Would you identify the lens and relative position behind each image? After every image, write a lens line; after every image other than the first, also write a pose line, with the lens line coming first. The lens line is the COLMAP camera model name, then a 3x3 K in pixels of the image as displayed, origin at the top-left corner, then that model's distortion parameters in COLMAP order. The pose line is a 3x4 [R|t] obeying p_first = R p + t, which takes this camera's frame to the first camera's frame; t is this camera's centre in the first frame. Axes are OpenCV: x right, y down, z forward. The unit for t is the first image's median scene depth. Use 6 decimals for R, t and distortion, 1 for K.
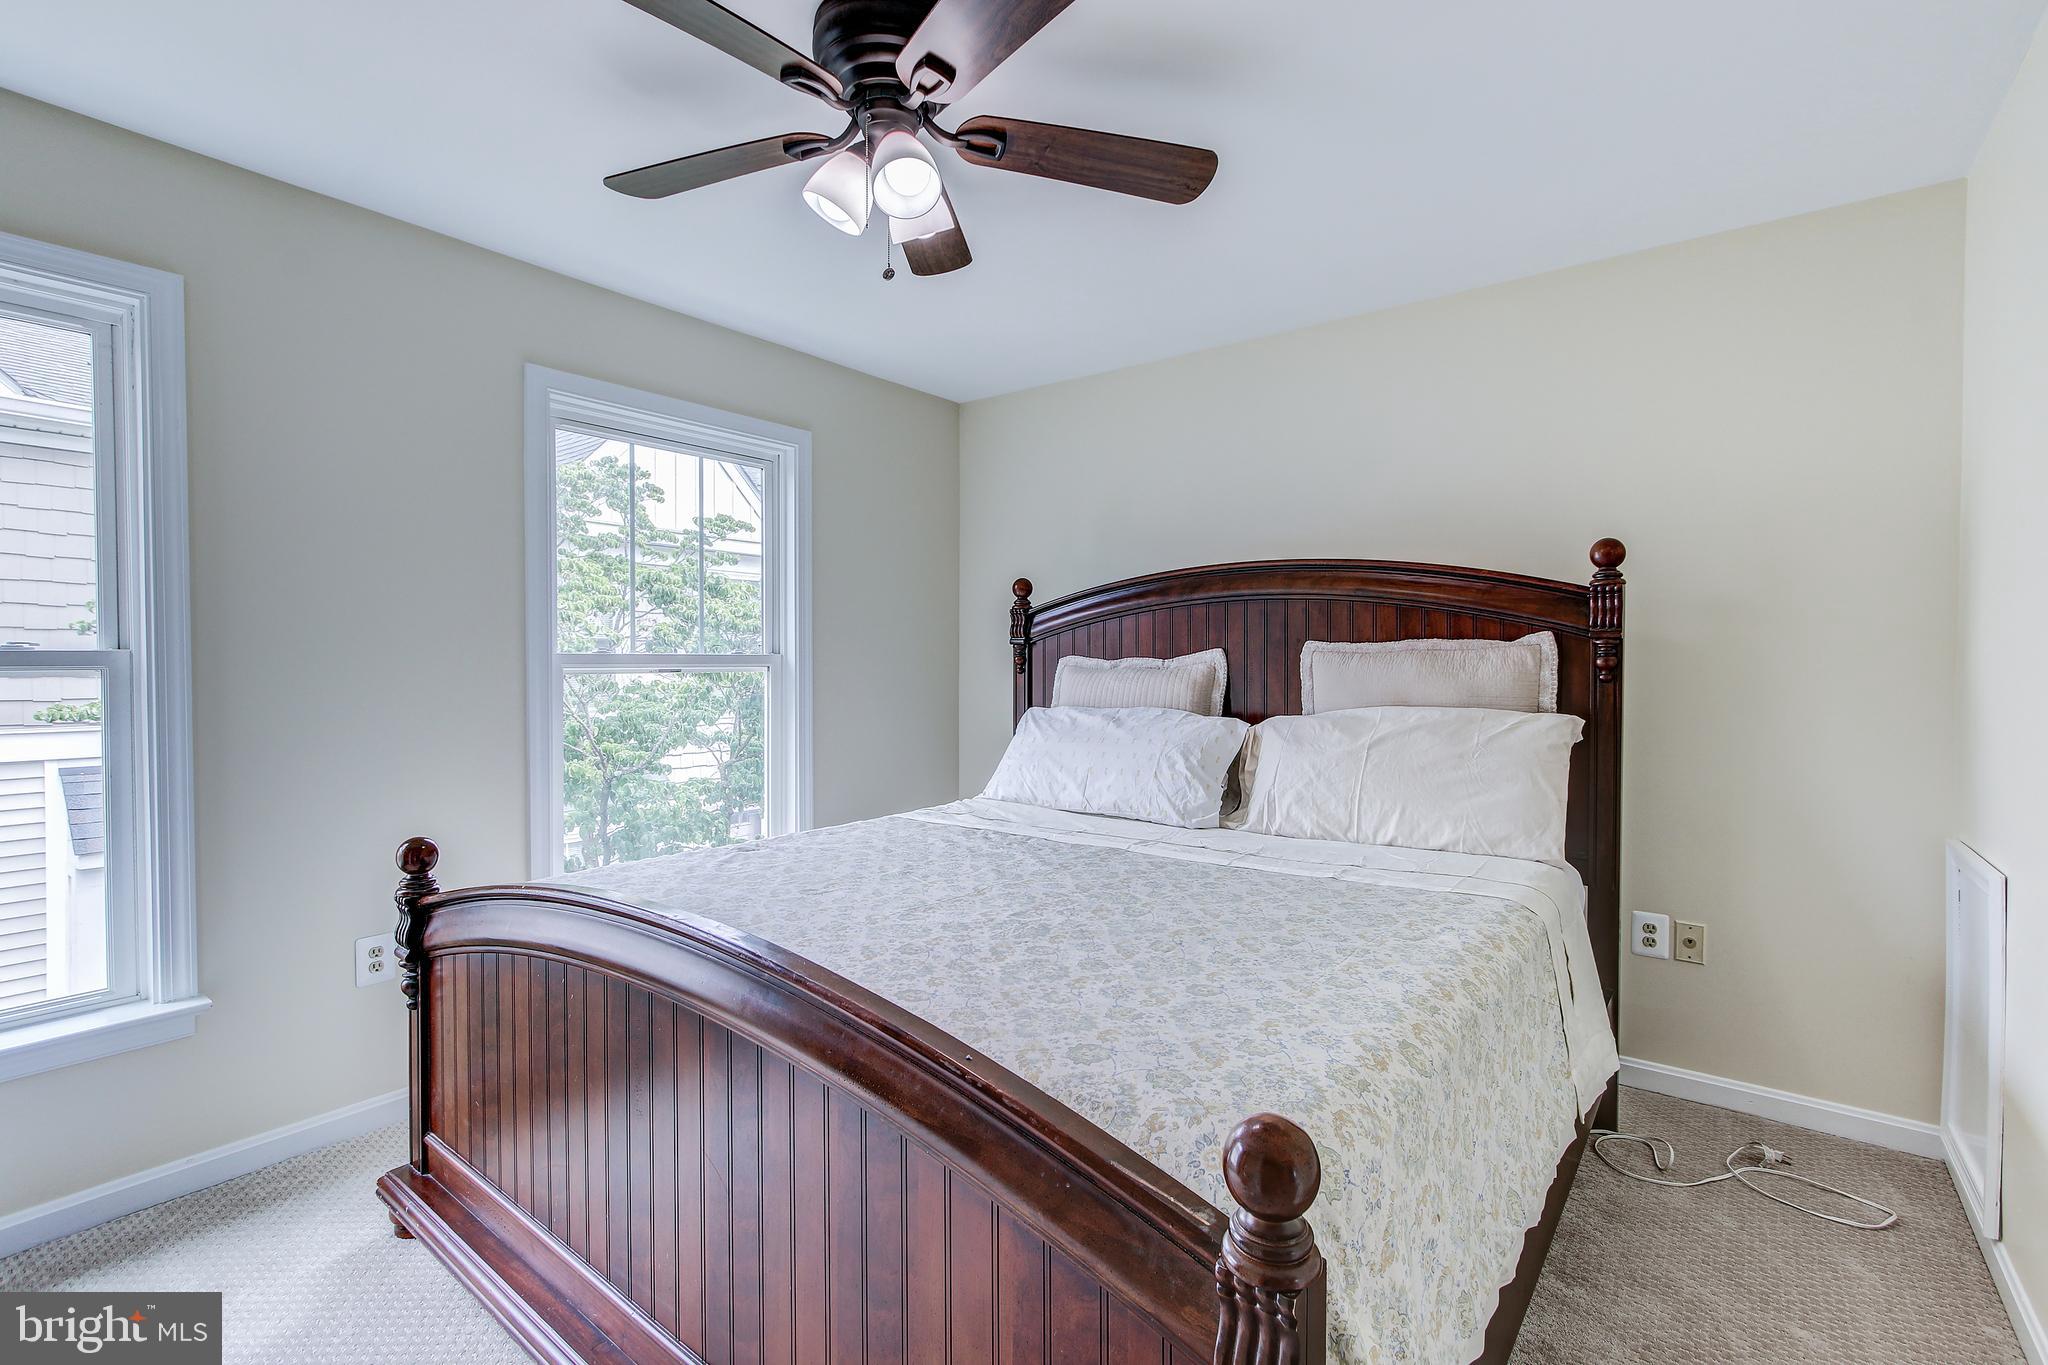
lens RADIAL K [[936.8, 0, 1031.9], [0, 936.8, 681.9], [0, 0, 1]] dist [-0.007577, 0.005898]
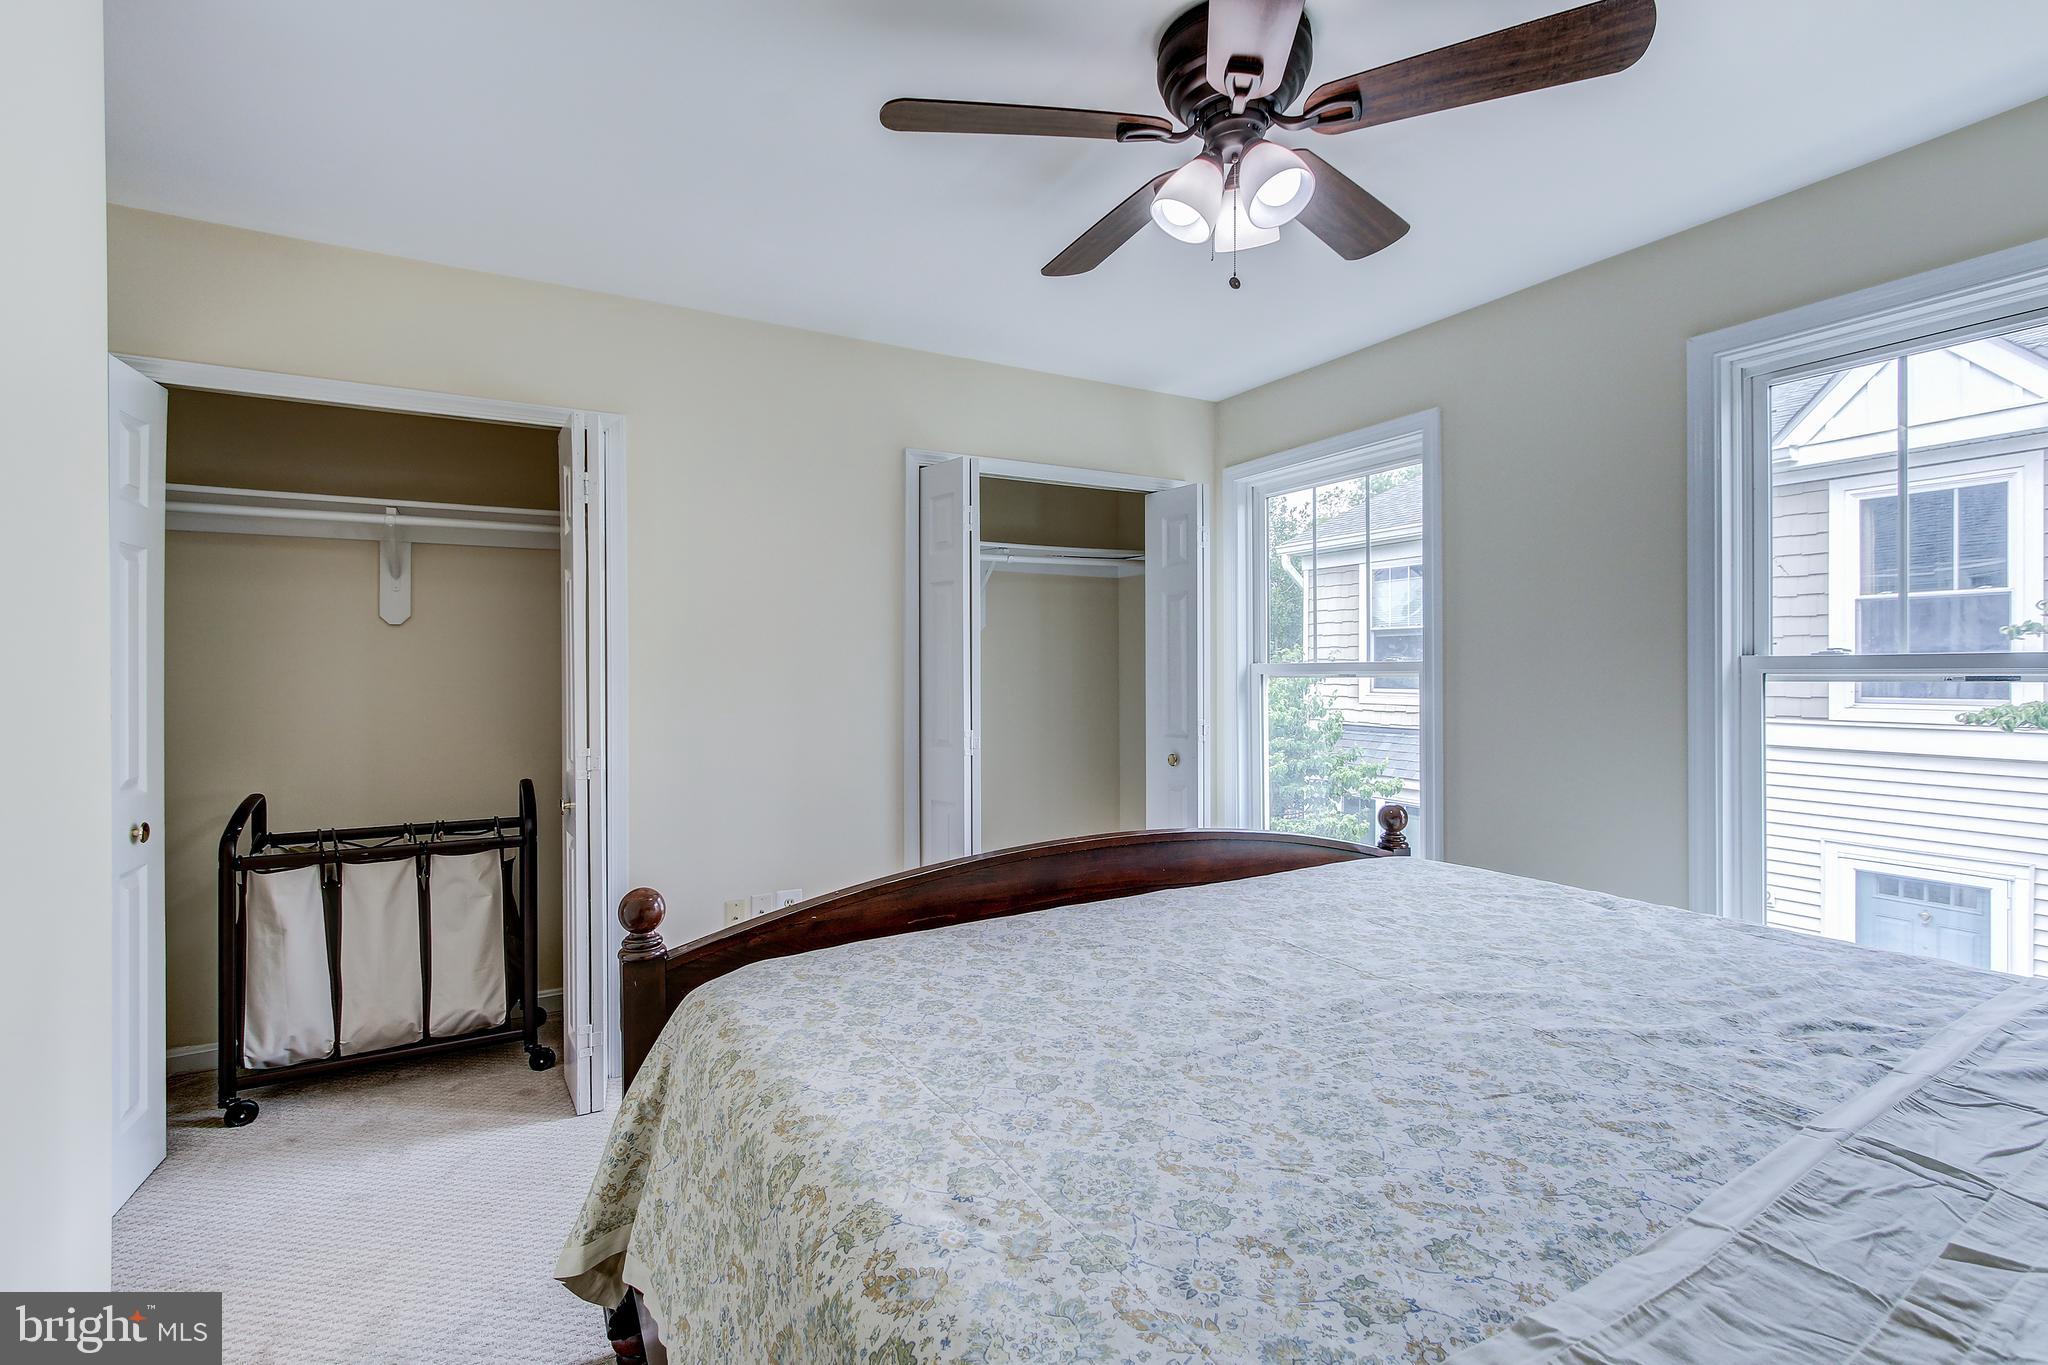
lens RADIAL K [[936.8, 0, 1031.3], [0, 936.8, 675.5], [0, 0, 1]] dist [-0.007577, 0.005898]
pose [[-0.374812, 0.010815, -0.927038, 1.020293], [-0.012584, 0.999780, 0.016752, -0.037489], [0.927015, 0.017945, -0.374594, 1.405420]]
